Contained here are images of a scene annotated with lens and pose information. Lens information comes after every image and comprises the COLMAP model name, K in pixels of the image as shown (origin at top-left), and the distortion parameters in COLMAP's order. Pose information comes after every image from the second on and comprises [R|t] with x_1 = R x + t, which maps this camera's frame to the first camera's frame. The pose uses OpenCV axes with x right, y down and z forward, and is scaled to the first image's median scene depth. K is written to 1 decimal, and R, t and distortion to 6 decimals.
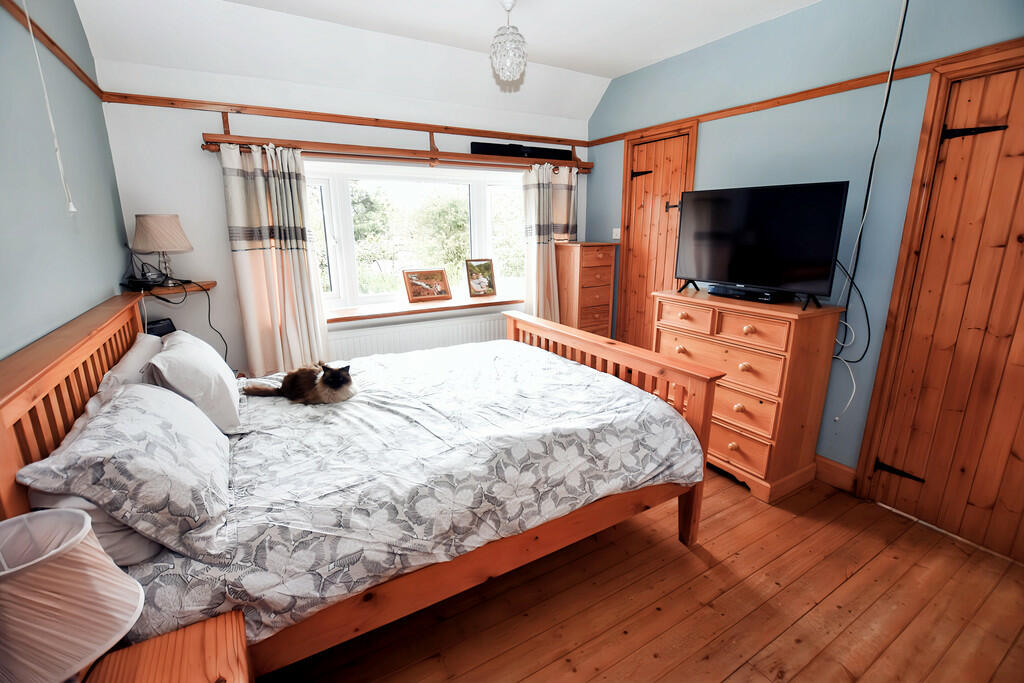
lens RADIAL K [[461.8, 0, 515.6], [0, 461.8, 342.2], [0, 0, 1]] dist [-0.028852, 0.002175]
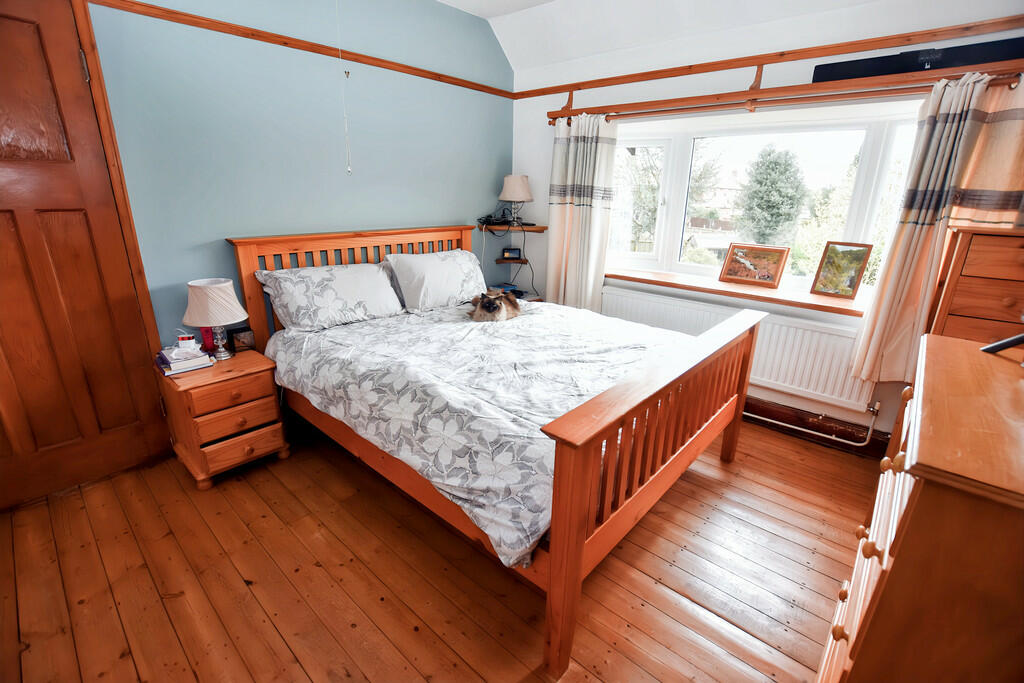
lens RADIAL K [[461.8, 0, 512.1], [0, 461.8, 342.6], [0, 0, 1]] dist [-0.028852, 0.002175]
pose [[0.283941, 0.306508, -0.908532, 0.916464], [-0.255256, 0.937501, 0.236507, -0.159285], [0.924241, 0.164755, 0.344433, 0.731184]]
